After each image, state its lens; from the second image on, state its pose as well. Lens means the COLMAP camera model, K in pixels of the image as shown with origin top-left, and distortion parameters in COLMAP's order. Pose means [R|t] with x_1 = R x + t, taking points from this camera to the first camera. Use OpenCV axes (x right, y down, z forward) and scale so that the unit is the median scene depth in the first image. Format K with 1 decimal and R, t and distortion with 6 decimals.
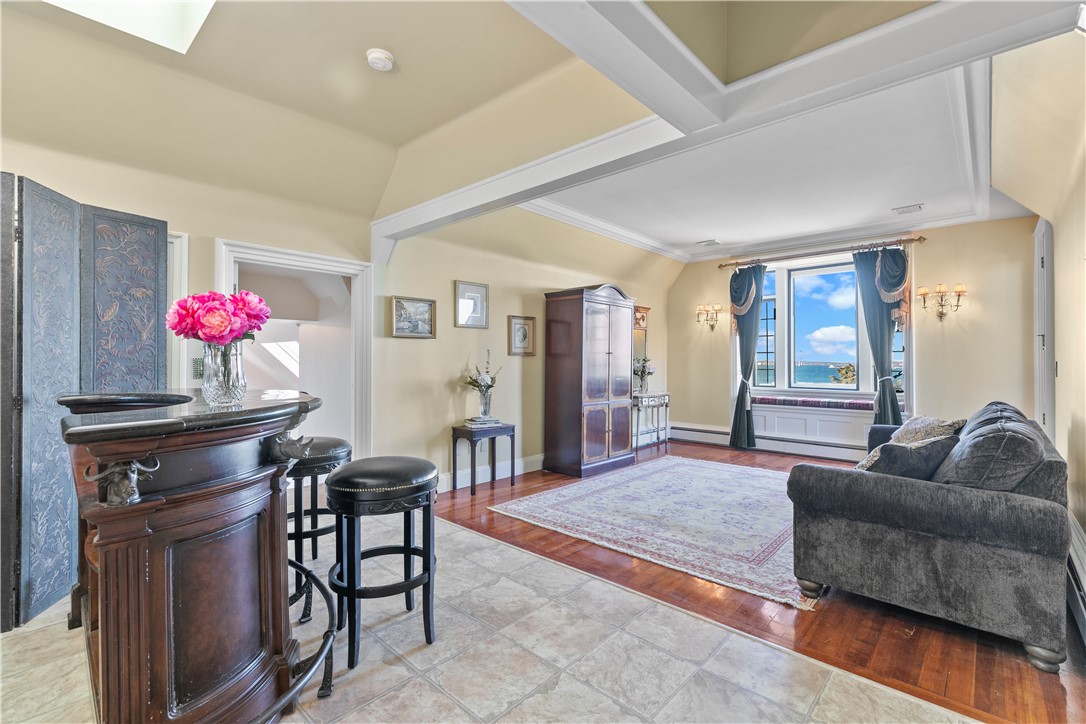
lens RADIAL K [[485.7, 0, 548.9], [0, 485.7, 363.0], [0, 0, 1]] dist [0.001551, -0.000018]
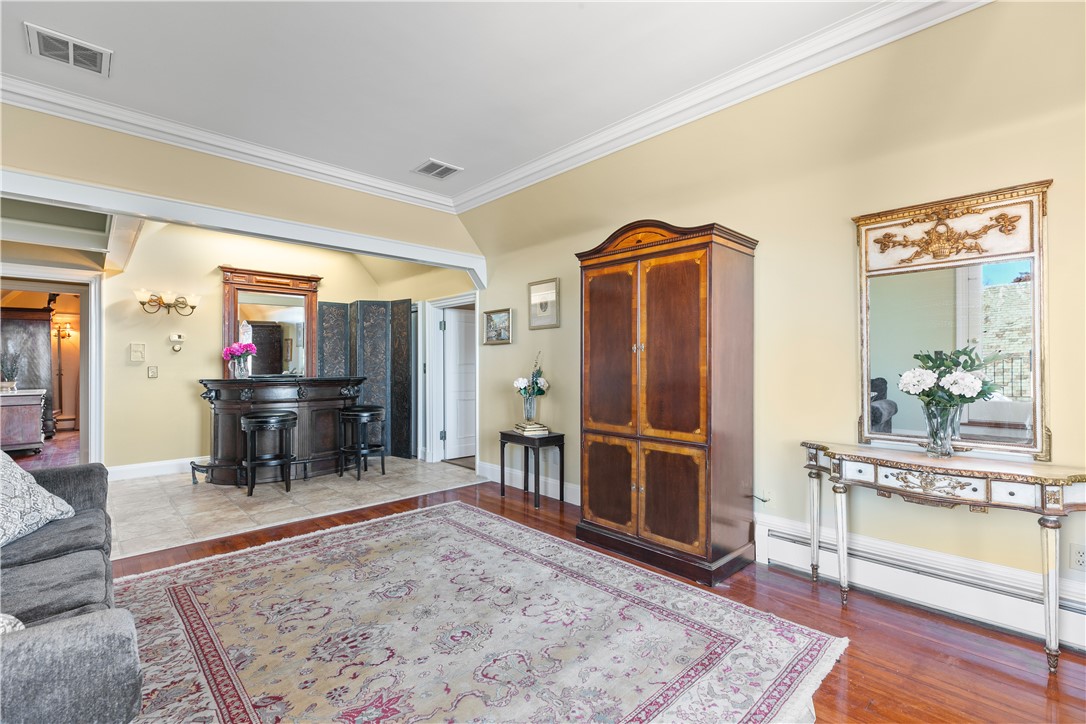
lens RADIAL K [[485.7, 0, 549.4], [0, 485.7, 361.3], [0, 0, 1]] dist [0.001551, -0.000018]
pose [[-0.069974, -0.007689, -0.997519, 1.006631], [0.000851, 0.999969, -0.007768, -0.001271], [0.997548, -0.001392, -0.069965, 1.377607]]
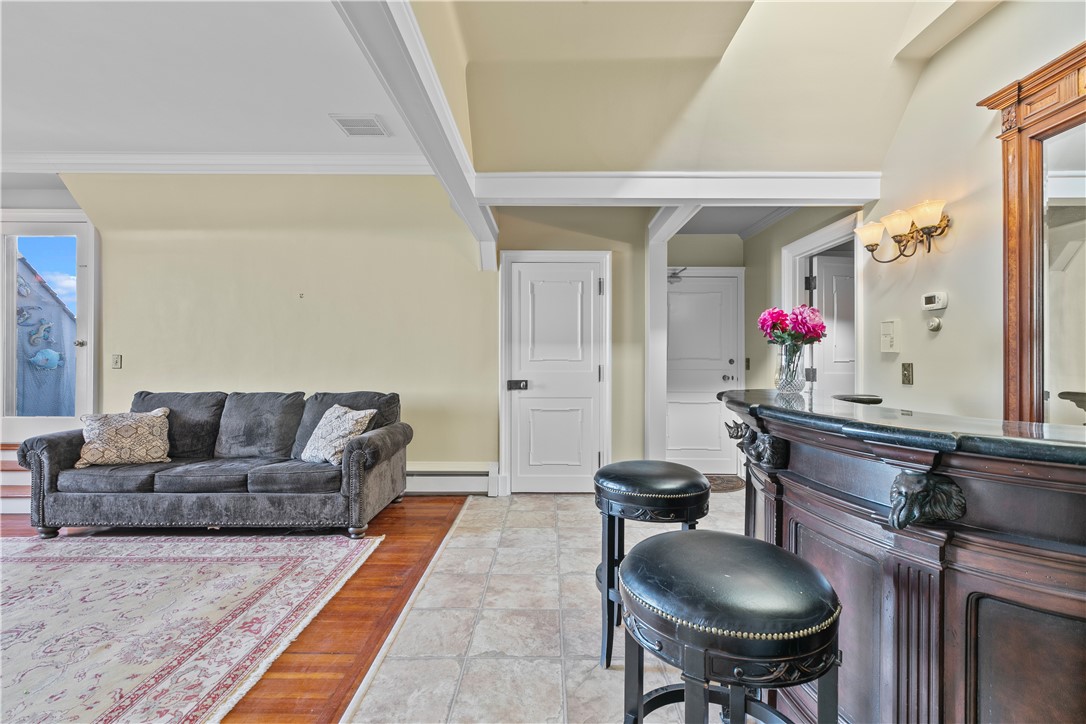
lens RADIAL K [[485.7, 0, 543.8], [0, 485.7, 359.4], [0, 0, 1]] dist [0.001551, -0.000018]
pose [[-0.670793, -0.005732, 0.741622, -0.513869], [-0.002470, 0.999982, 0.005496, -0.005993], [-0.741640, 0.001855, -0.670795, 1.020797]]
